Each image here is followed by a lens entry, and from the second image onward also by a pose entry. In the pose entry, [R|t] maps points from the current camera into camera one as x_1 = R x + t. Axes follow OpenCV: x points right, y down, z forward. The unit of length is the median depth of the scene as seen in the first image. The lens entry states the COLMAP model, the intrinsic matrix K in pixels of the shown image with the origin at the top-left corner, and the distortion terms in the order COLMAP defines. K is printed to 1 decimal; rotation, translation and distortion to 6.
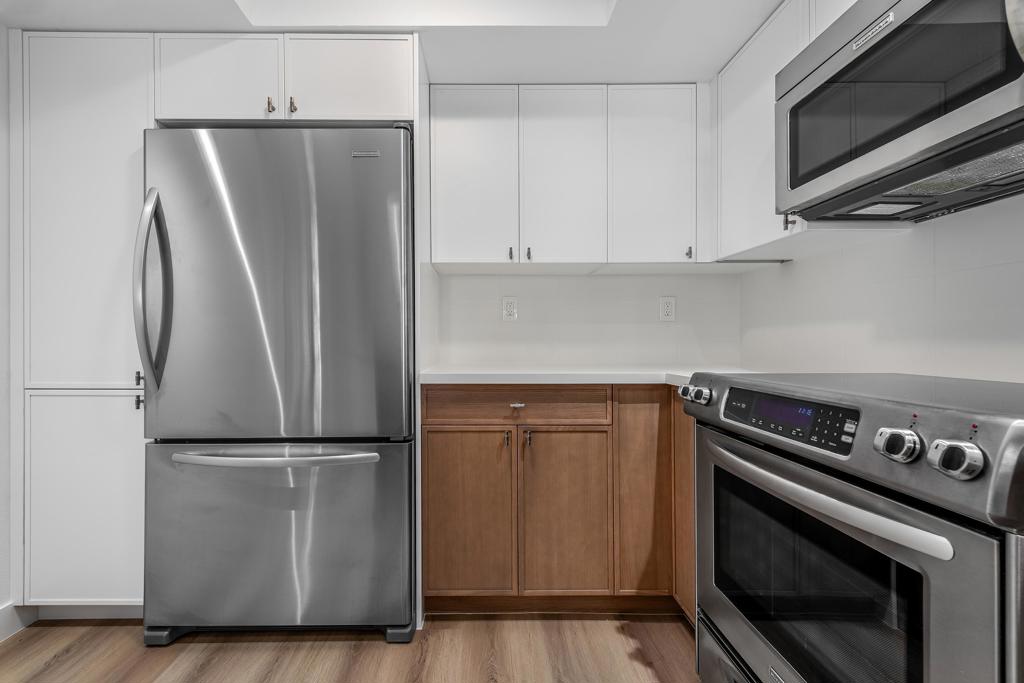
lens RADIAL K [[415.2, 0, 484.3], [0, 415.2, 344.5], [0, 0, 1]] dist [0.001368, -0.000097]
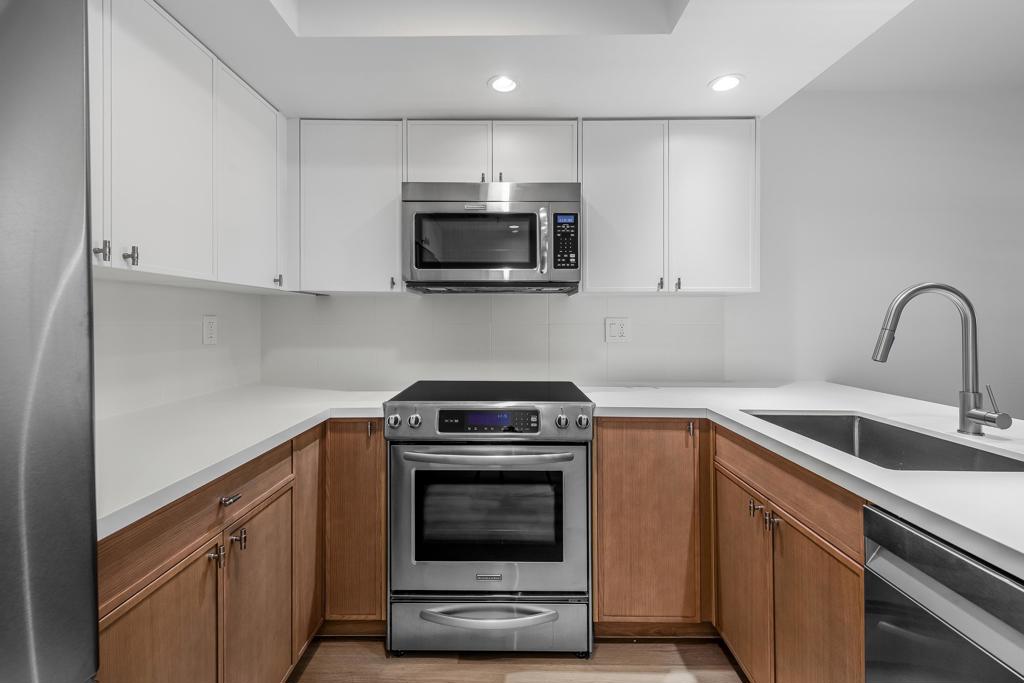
lens RADIAL K [[415.2, 0, 517.5], [0, 415.2, 320.0], [0, 0, 1]] dist [0.001368, -0.000097]
pose [[-0.004715, 0.004215, 0.999980, -0.601853], [0.002183, 0.999989, -0.004204, -0.143963], [-0.999987, 0.002164, -0.004724, 0.522840]]
